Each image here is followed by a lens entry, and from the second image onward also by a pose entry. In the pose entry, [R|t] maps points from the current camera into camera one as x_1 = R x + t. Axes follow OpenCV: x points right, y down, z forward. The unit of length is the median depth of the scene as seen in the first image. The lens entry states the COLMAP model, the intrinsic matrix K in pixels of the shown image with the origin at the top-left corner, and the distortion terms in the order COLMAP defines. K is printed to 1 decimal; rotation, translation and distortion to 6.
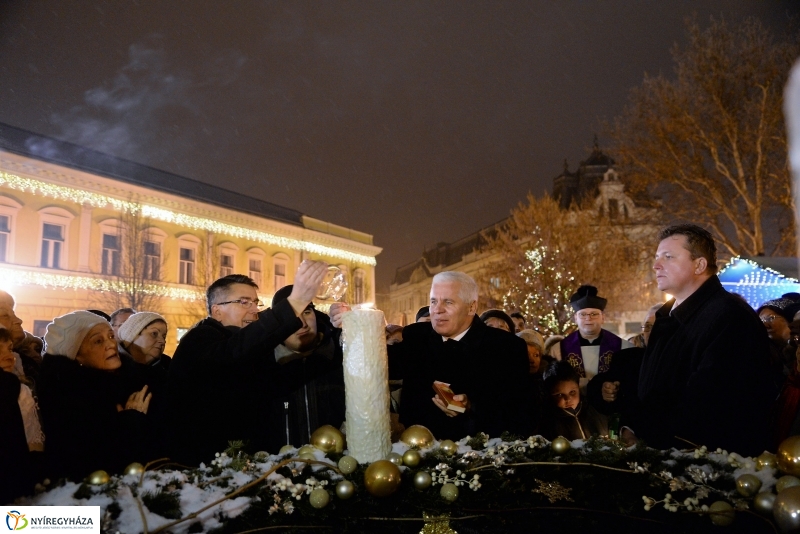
lens RADIAL K [[630.1, 0, 398.2], [0, 630.1, 270.3], [0, 0, 1]] dist [-0.088822, 0.109887]
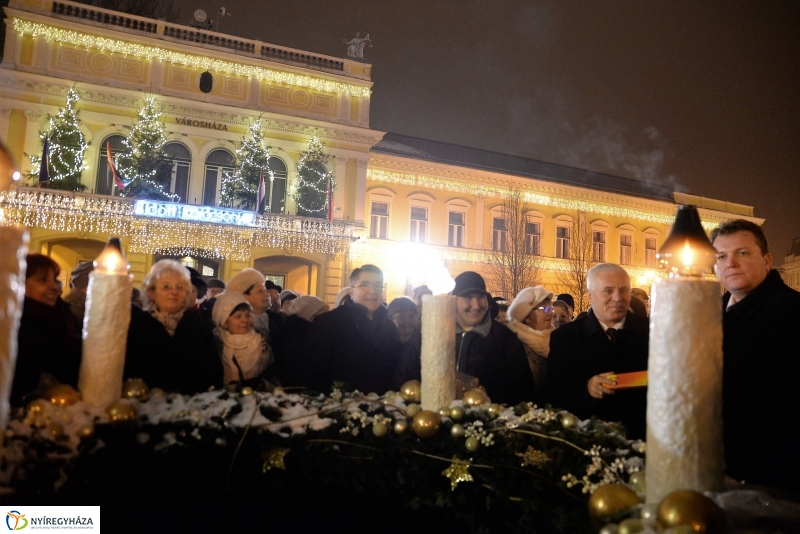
lens RADIAL K [[559.8, 0, 400.0], [0, 559.8, 267.0], [0, 0, 1]] dist [-0.129340, 0.105571]
pose [[0.801474, 0.001485, -0.598028, 0.090842], [0.022340, 0.999225, 0.032420, -0.005093], [0.597612, -0.039344, 0.800819, 0.006939]]
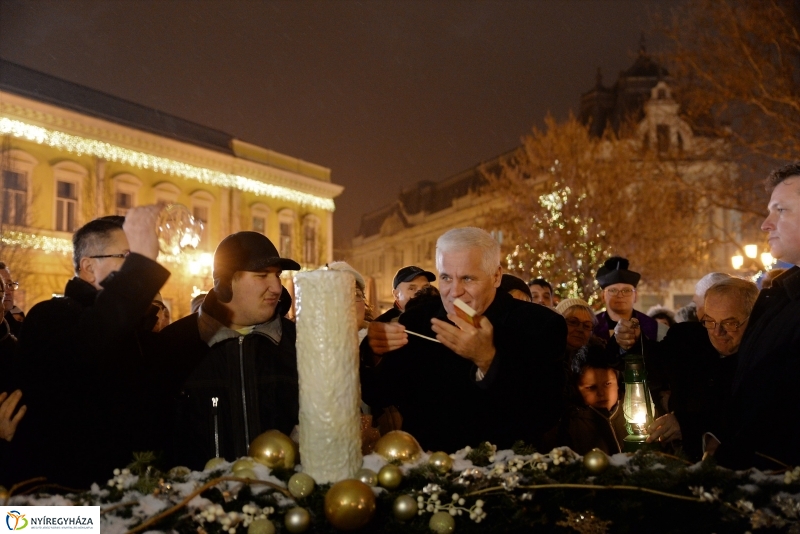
lens RADIAL K [[864.1, 0, 397.0], [0, 864.1, 269.0], [0, 0, 1]] dist [-0.006733, 0.139225]
pose [[0.999141, 0.015364, 0.038480, -0.001949], [-0.017593, 0.998145, 0.058286, 0.000449], [-0.037513, -0.058913, 0.997558, 0.002795]]
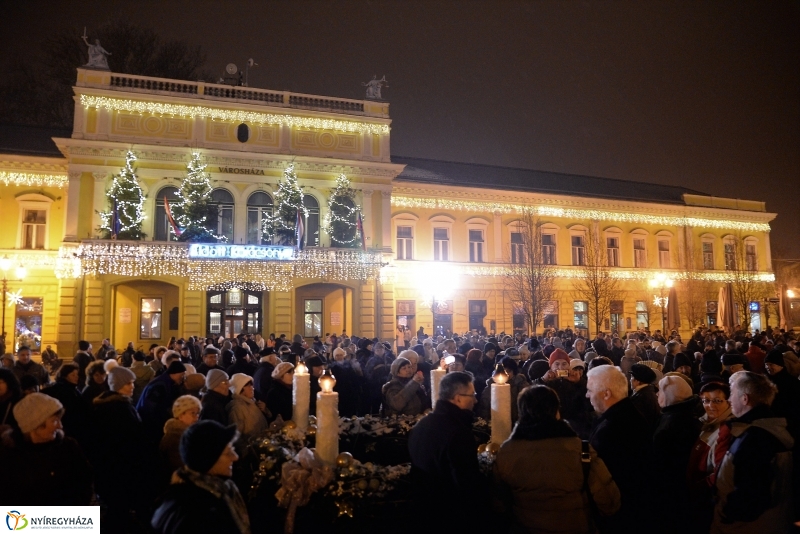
lens RADIAL K [[559.8, 0, 400.0], [0, 559.8, 267.0], [0, 0, 1]] dist [-0.129340, 0.105571]
pose [[0.769837, -0.051850, -0.636131, 0.230926], [0.083385, 0.996323, 0.019703, -0.074342], [0.632770, -0.068212, 0.771330, -0.162973]]
